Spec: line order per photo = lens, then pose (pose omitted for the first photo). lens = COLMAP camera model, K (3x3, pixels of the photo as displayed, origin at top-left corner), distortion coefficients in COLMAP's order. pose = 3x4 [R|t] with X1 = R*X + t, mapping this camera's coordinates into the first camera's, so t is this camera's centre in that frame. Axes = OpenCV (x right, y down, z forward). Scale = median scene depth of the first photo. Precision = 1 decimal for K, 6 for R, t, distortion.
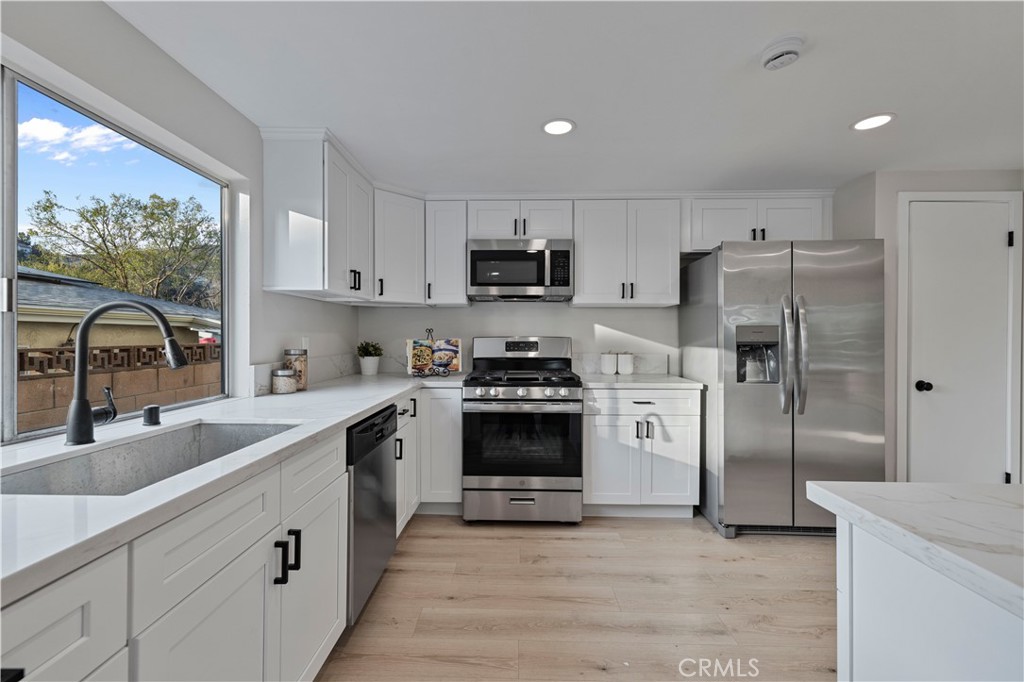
lens RADIAL K [[430.3, 0, 506.9], [0, 430.3, 335.5], [0, 0, 1]] dist [0.001016, 0.000850]
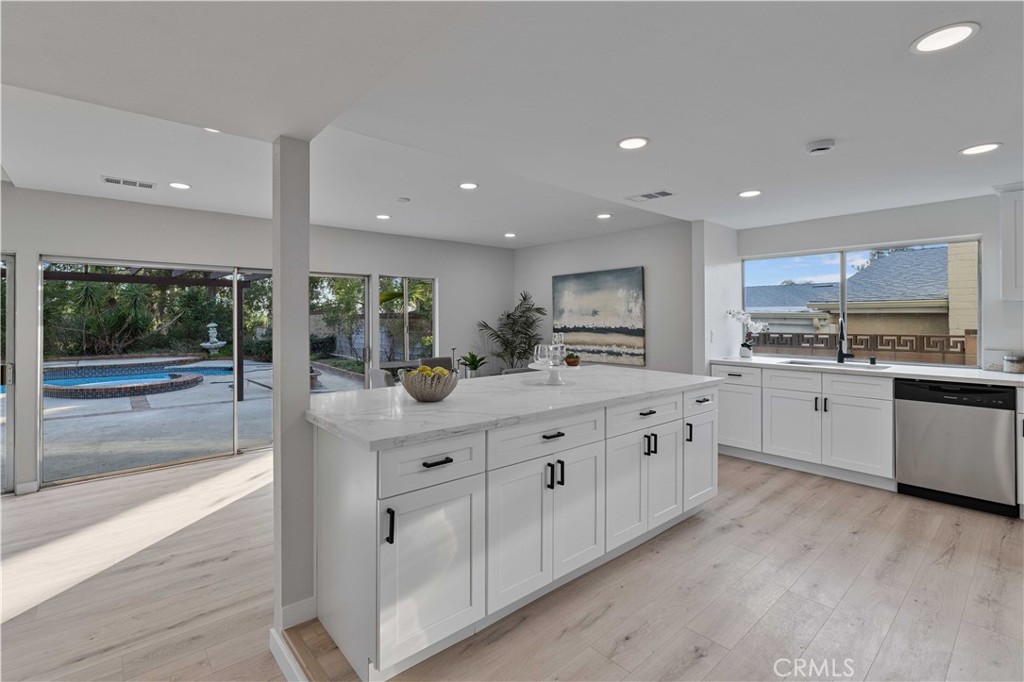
lens RADIAL K [[468.9, 0, 502.9], [0, 468.9, 318.1], [0, 0, 1]] dist [-0.004377, 0.000528]
pose [[-0.741970, -0.001517, -0.670432, 1.261399], [0.001812, 0.999989, -0.004269, -0.030442], [0.670431, -0.004382, -0.741959, 0.734927]]
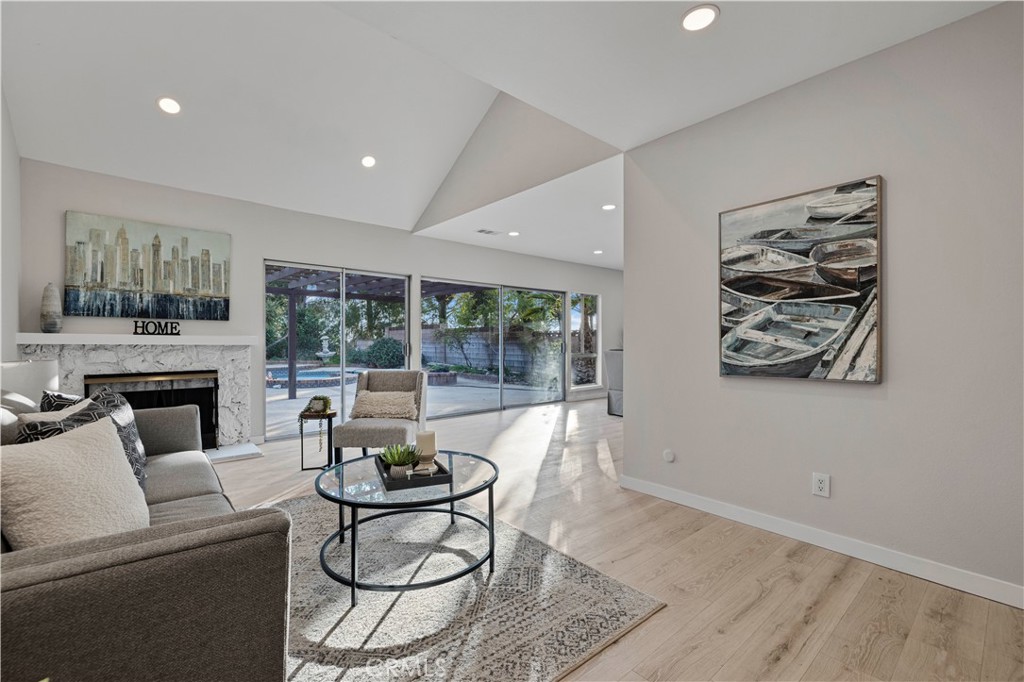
lens RADIAL K [[441.1, 0, 505.9], [0, 441.1, 344.4], [0, 0, 1]] dist [0.008104, 0.000374]
pose [[-0.746065, 0.000559, -0.665873, 2.397464], [-0.003855, 0.999979, 0.005159, 0.080738], [0.665862, 0.006416, -0.746047, 0.648641]]
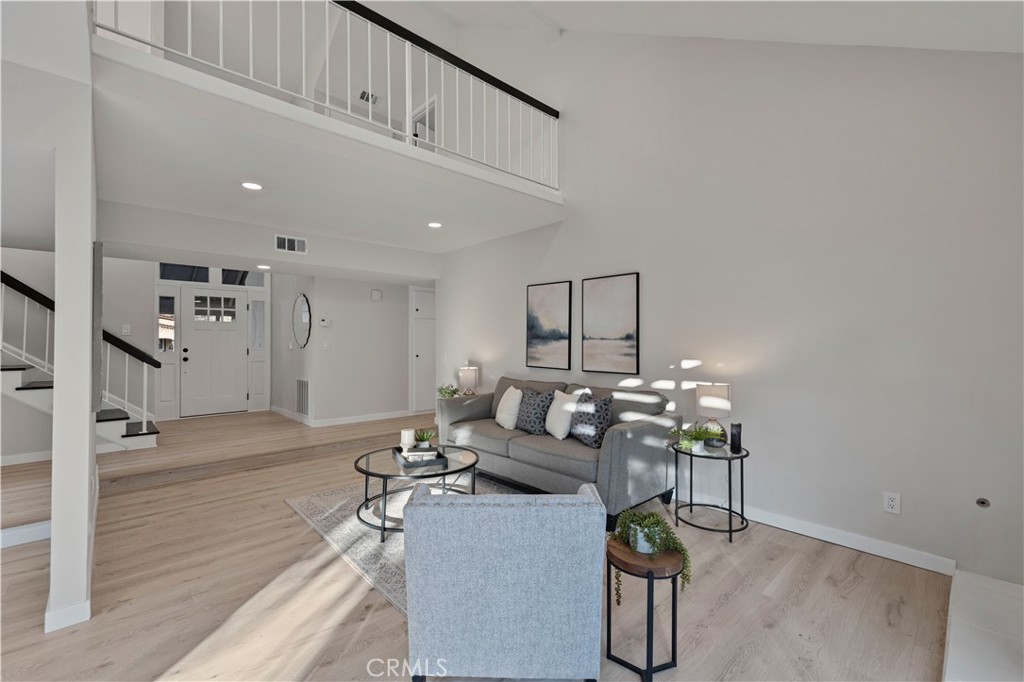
lens RADIAL K [[430.3, 0, 509.3], [0, 430.3, 340.7], [0, 0, 1]] dist [0.001016, 0.000850]
pose [[0.711825, -0.000084, 0.702357, 1.409100], [0.002536, 0.999994, -0.002451, 0.010092], [-0.702352, 0.003525, 0.711821, -0.969387]]
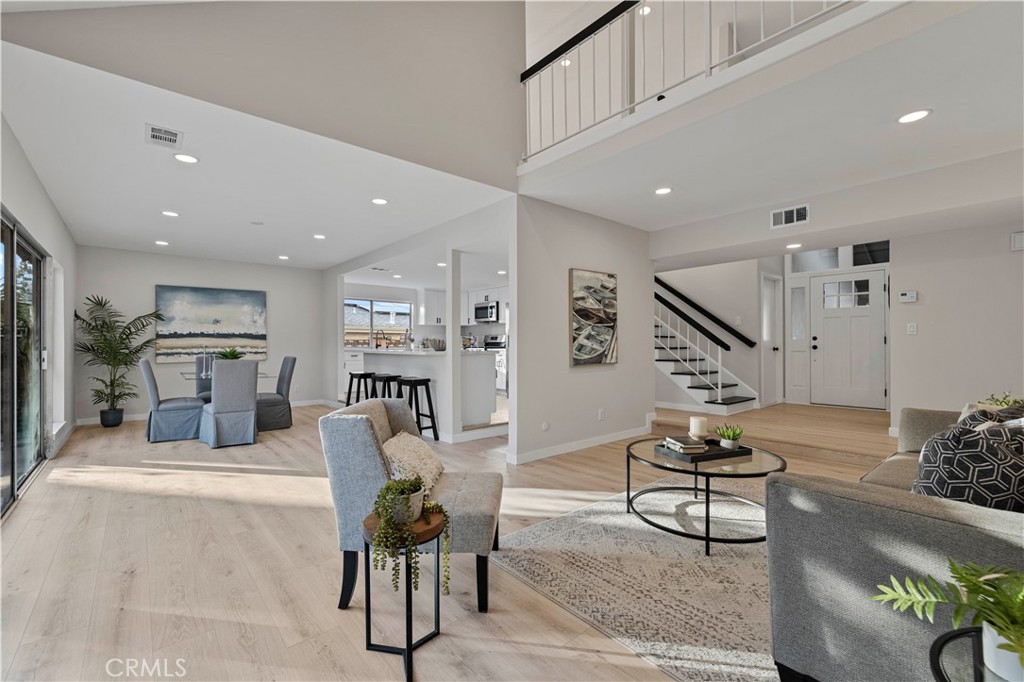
lens RADIAL K [[441.1, 0, 509.0], [0, 441.1, 342.3], [0, 0, 1]] dist [0.008104, 0.000374]
pose [[0.671434, -0.007891, -0.741022, 2.434158], [0.005876, 0.999969, -0.005325, 0.072984], [0.741041, -0.000779, 0.671460, -0.958690]]
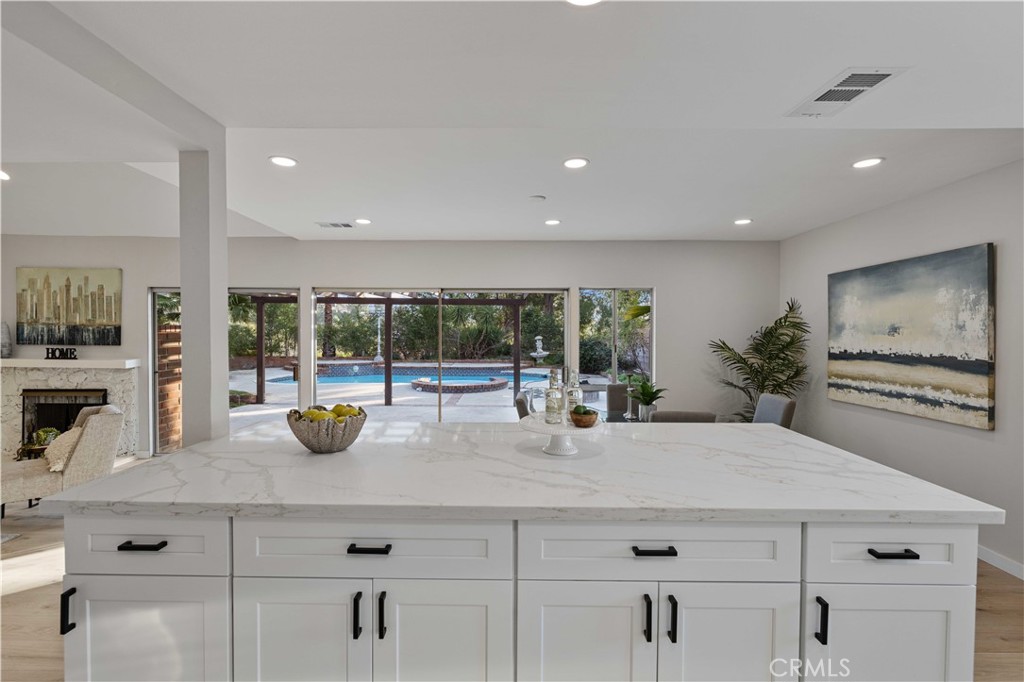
lens RADIAL K [[457.6, 0, 506.4], [0, 457.6, 340.5], [0, 0, 1]] dist [-0.004303, 0.001111]
pose [[-0.999834, -0.005740, -0.017274, 0.626195], [-0.006041, 0.999830, 0.017413, -0.048544], [0.017171, 0.017514, -0.999699, 0.666768]]
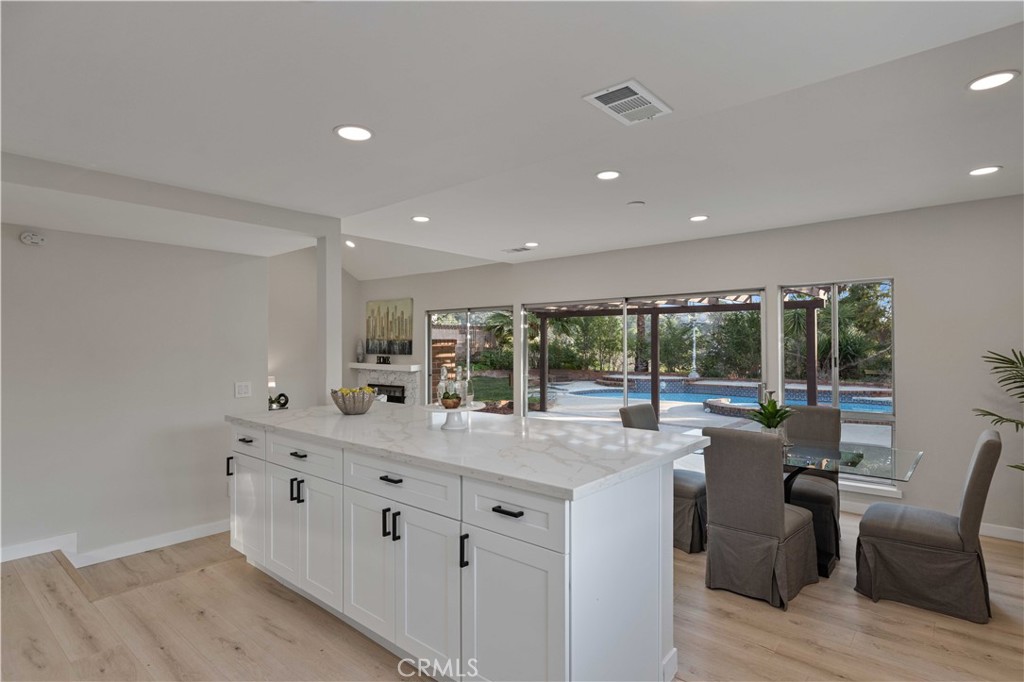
lens RADIAL K [[532.1, 0, 508.2], [0, 532.1, 341.2], [0, 0, 1]] dist [-0.002673, 0.000174]
pose [[-0.774774, 0.005679, 0.632213, -0.080059], [0.000759, 0.999967, -0.008052, -0.038247], [-0.632238, -0.005758, -0.774753, 0.727061]]
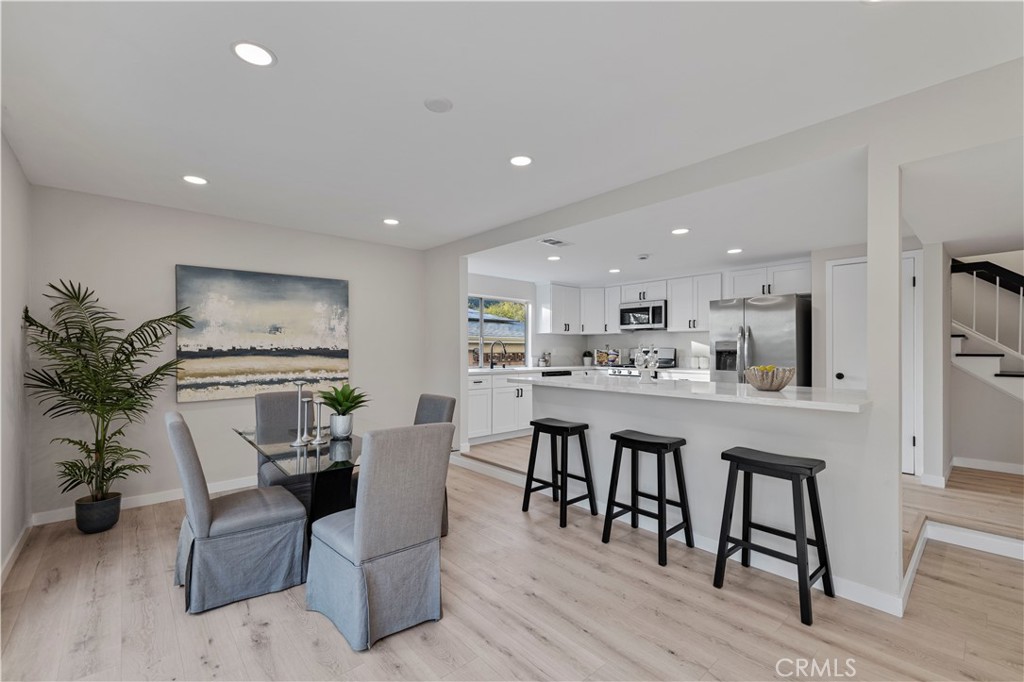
lens RADIAL K [[441.1, 0, 509.3], [0, 441.1, 348.8], [0, 0, 1]] dist [0.008104, 0.000374]
pose [[0.688596, -0.004031, -0.725134, 1.153694], [0.004032, 0.999990, -0.001729, 0.007673], [0.725134, -0.001733, 0.688606, -0.960132]]
